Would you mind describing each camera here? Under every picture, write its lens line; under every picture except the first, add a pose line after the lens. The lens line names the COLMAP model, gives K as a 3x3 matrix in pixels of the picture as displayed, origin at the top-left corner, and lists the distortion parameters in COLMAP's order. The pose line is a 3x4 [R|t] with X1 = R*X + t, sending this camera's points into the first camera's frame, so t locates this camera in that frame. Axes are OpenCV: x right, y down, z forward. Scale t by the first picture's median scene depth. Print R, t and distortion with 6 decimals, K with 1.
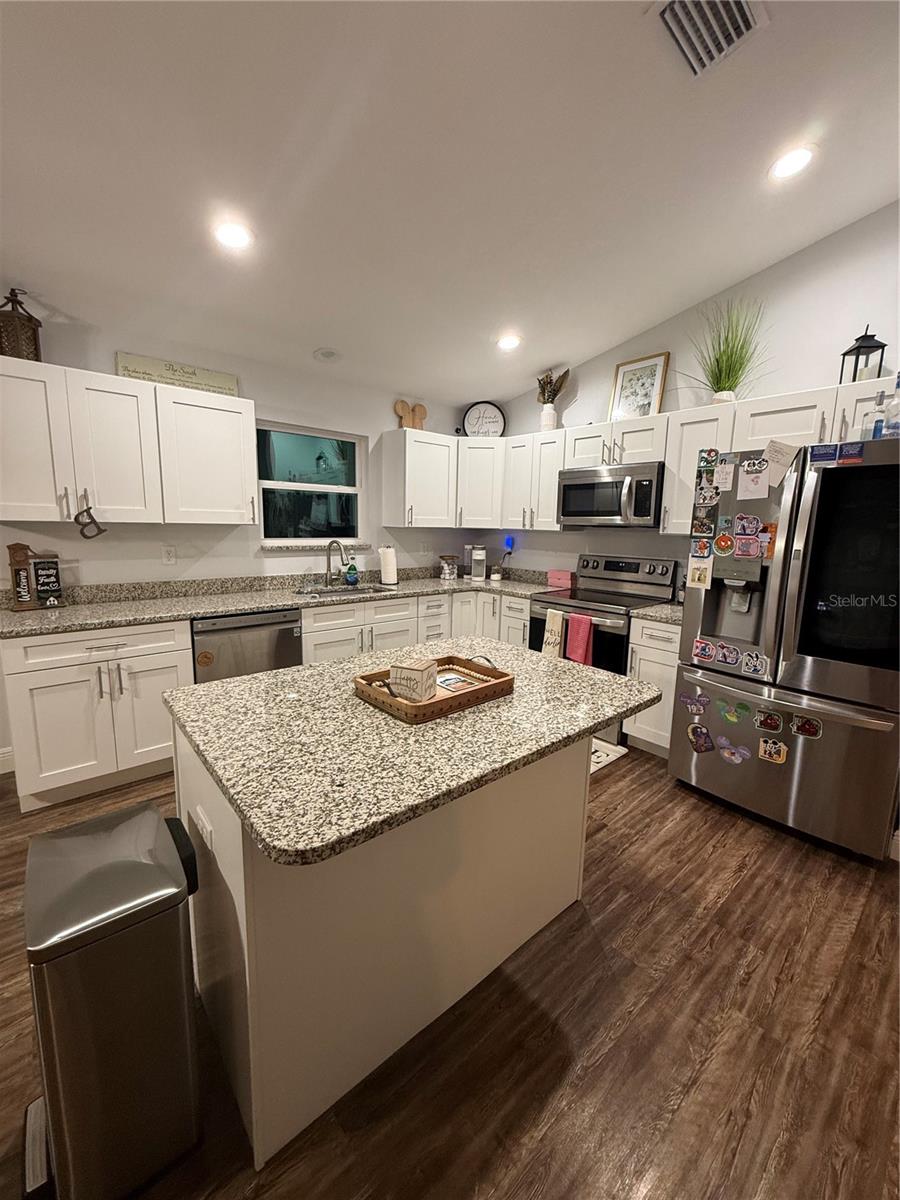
lens RADIAL K [[478.0, 0, 449.4], [0, 478.0, 596.9], [0, 0, 1]] dist [-0.000969, 0.000322]
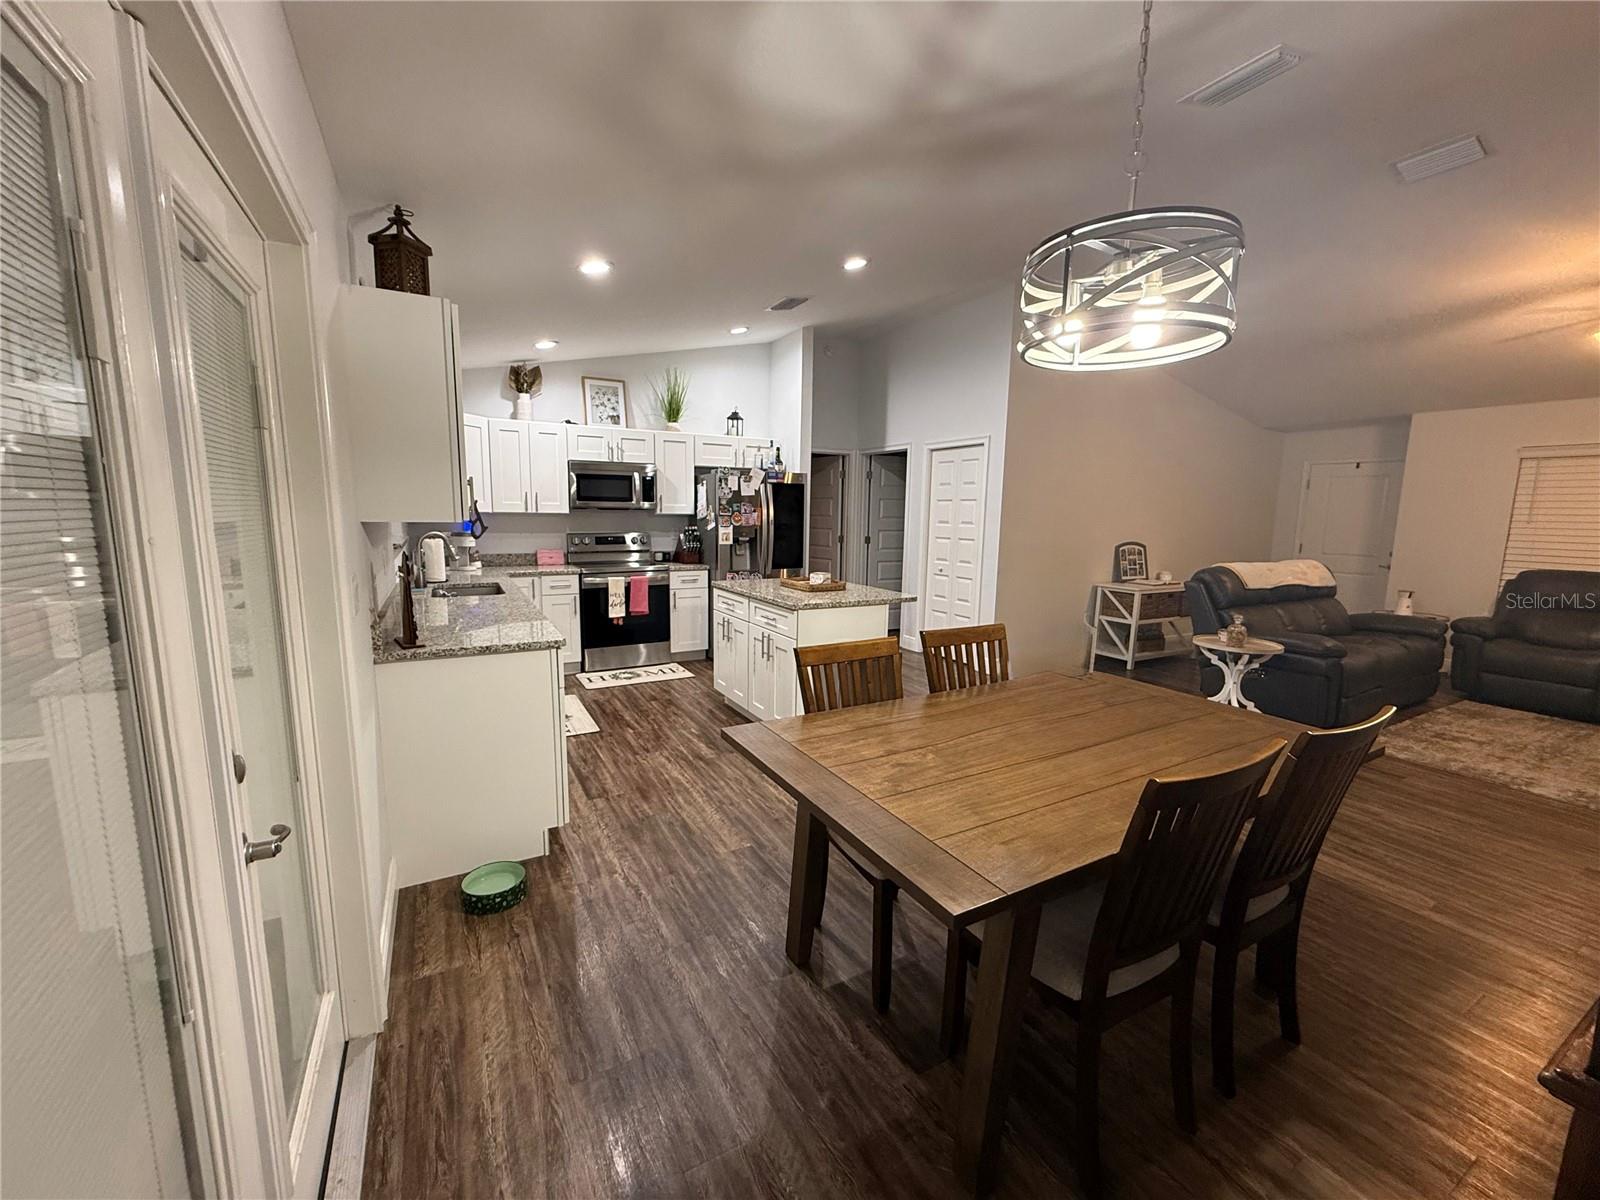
lens RADIAL K [[637.3, 0, 795.5], [0, 637.3, 599.4], [0, 0, 1]] dist [-0.000969, 0.000322]
pose [[0.197972, -0.156473, 0.967638, -1.386193], [0.140778, 0.981481, 0.129909, -0.070442], [-0.970046, 0.110503, 0.216334, 0.208061]]
